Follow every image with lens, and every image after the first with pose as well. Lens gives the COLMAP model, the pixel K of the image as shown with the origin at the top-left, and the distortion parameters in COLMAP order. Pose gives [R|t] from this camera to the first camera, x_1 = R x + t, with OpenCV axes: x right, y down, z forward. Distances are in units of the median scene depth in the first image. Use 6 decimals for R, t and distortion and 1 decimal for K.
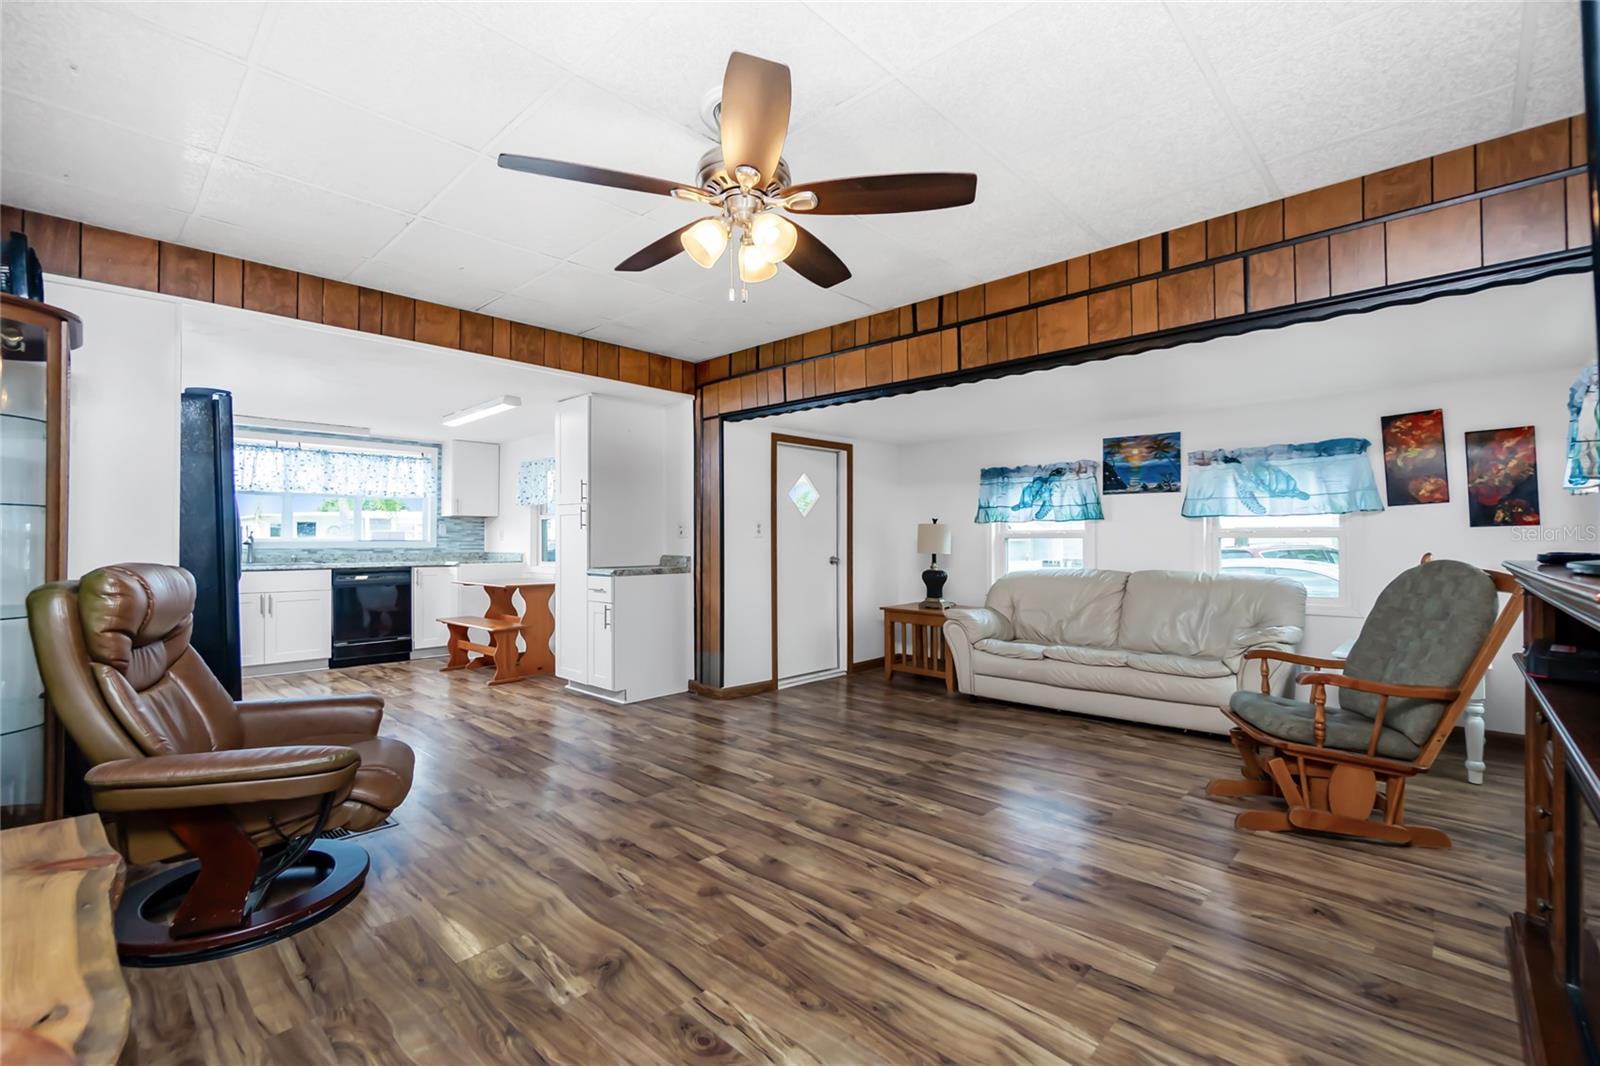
lens RADIAL K [[681.5, 0, 800.0], [0, 681.5, 533.0], [0, 0, 1]] dist [0.001971, 0.000273]
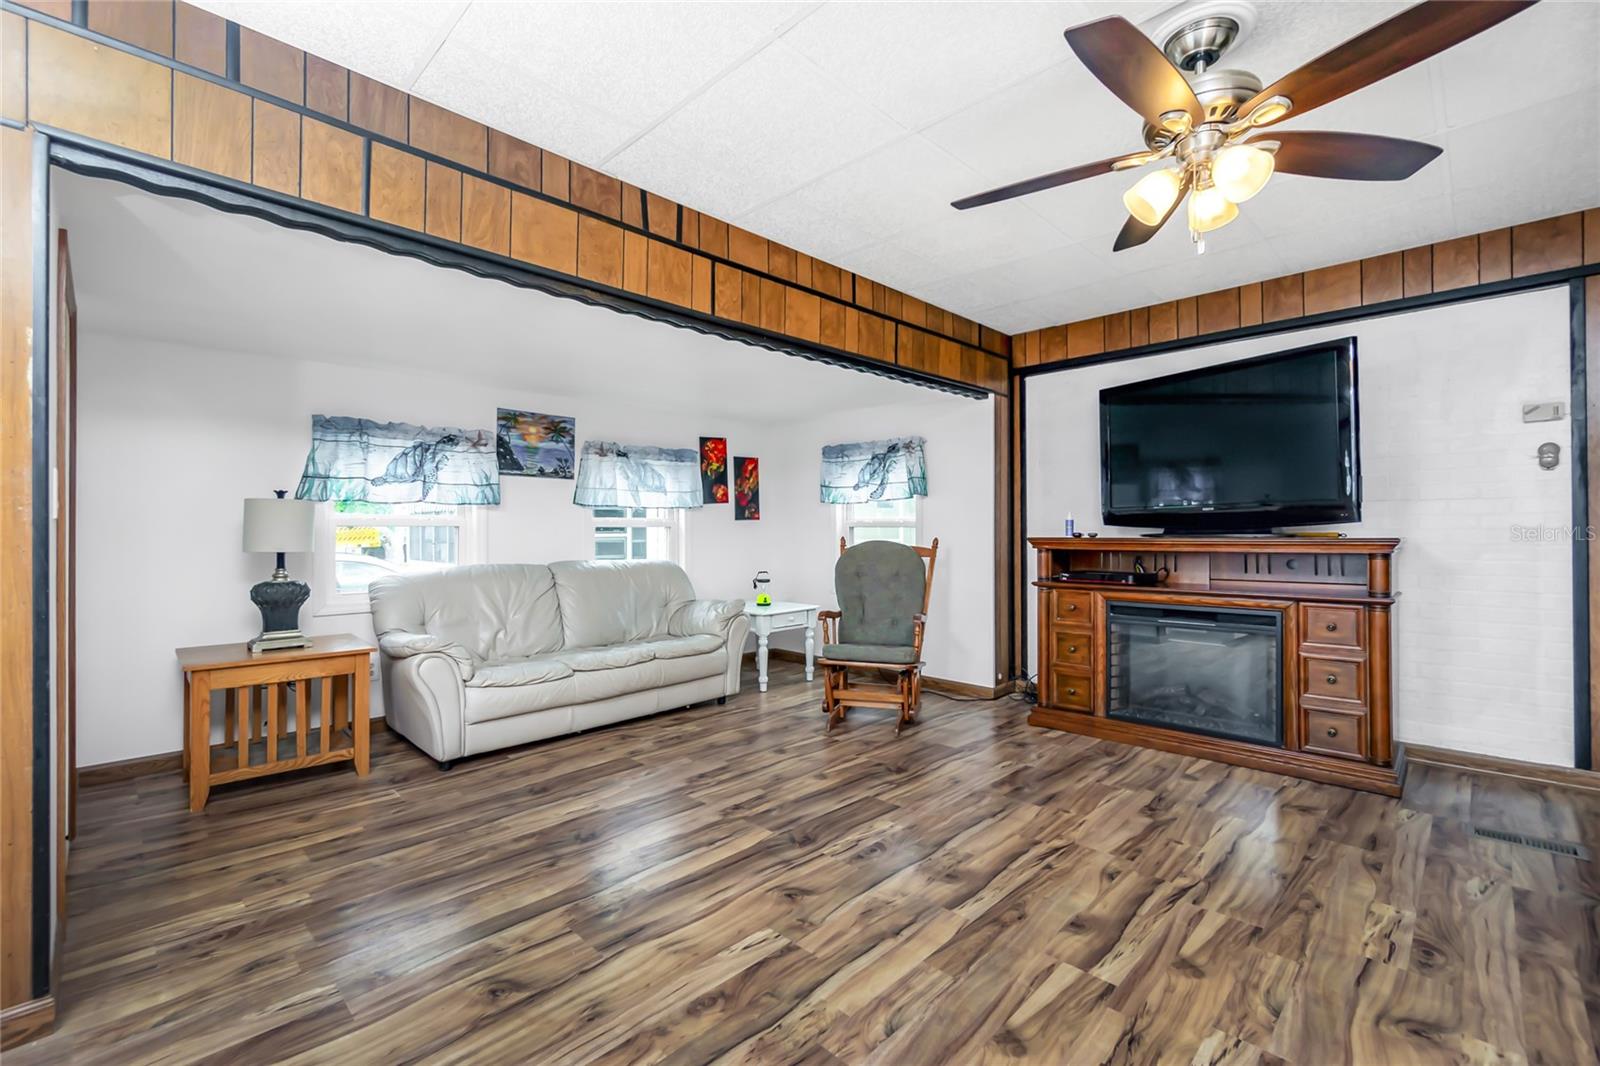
lens RADIAL K [[825.4, 0, 608.1], [0, 825.4, 527.8], [0, 0, 1]] dist [0.001156, 0.000662]
pose [[0.021618, 0.006994, 0.999742, -0.707984], [-0.008194, 0.999943, -0.006818, 0.018346], [-0.999733, -0.008045, 0.021674, 1.059409]]
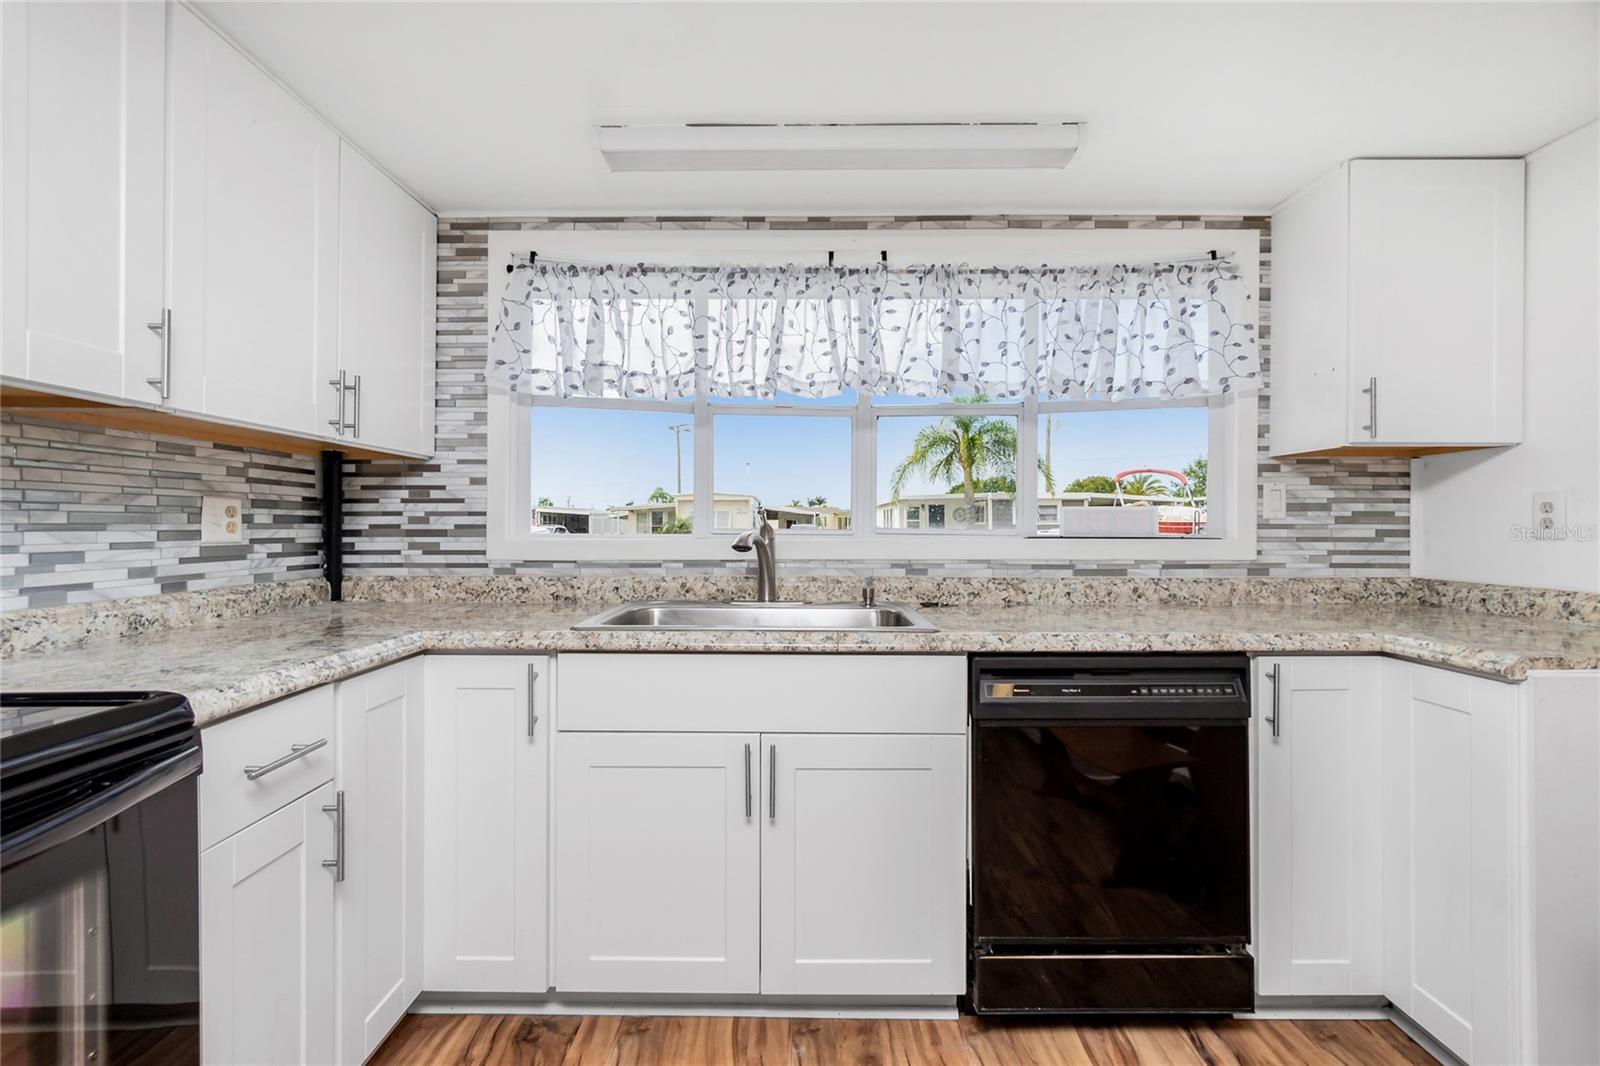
lens RADIAL K [[685.8, 0, 798.4], [0, 685.8, 525.0], [0, 0, 1]] dist [-0.003309, -0.000015]
pose [[0.677246, 0.002647, -0.735752, -0.107061], [0.004028, 0.999965, 0.007306, 0.000629], [0.735746, -0.007911, 0.677211, 0.154529]]
